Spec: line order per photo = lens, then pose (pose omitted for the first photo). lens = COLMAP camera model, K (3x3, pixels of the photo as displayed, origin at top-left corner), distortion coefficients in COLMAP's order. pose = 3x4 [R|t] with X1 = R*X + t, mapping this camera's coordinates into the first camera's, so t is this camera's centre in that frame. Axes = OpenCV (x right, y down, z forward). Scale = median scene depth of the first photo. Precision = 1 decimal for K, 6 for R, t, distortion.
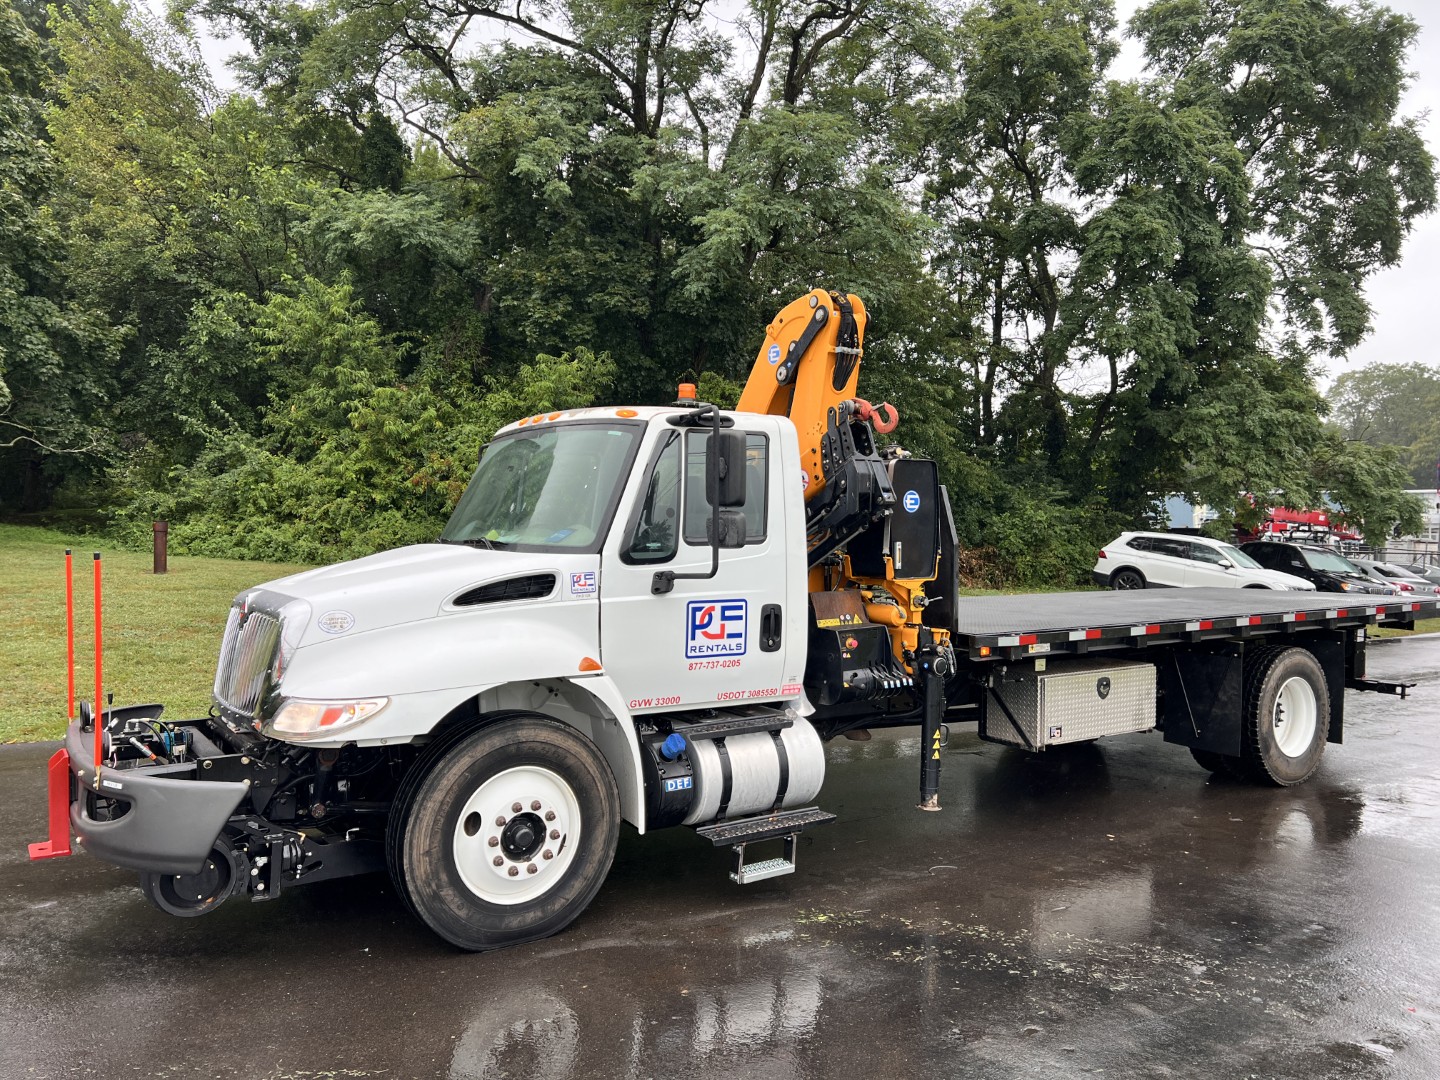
lens RADIAL K [[1078.6, 0, 720.0], [0, 1078.6, 540.0], [0, 0, 1]] dist [0.170018, -0.429844]
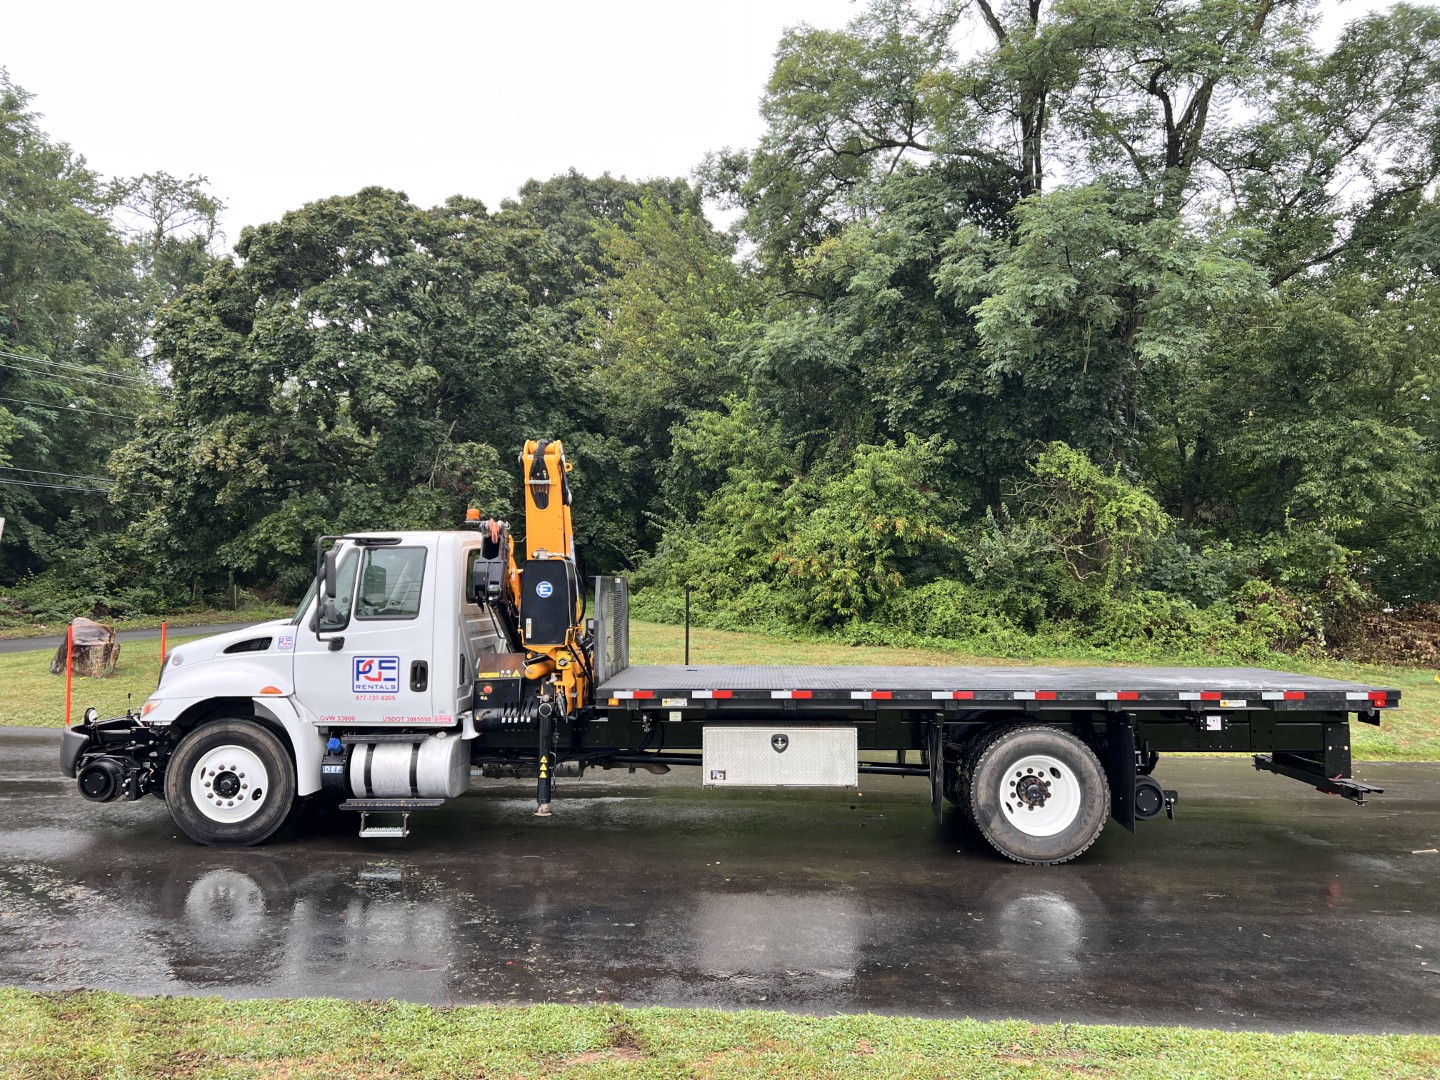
lens RADIAL K [[1084.6, 0, 729.7], [0, 1084.6, 535.4], [0, 0, 1]] dist [0.068938, -0.082060]
pose [[0.798377, -0.037596, -0.600983, 1.360536], [0.001263, 0.998151, -0.060765, -0.021999], [0.602157, 0.047754, 0.796948, 0.038111]]
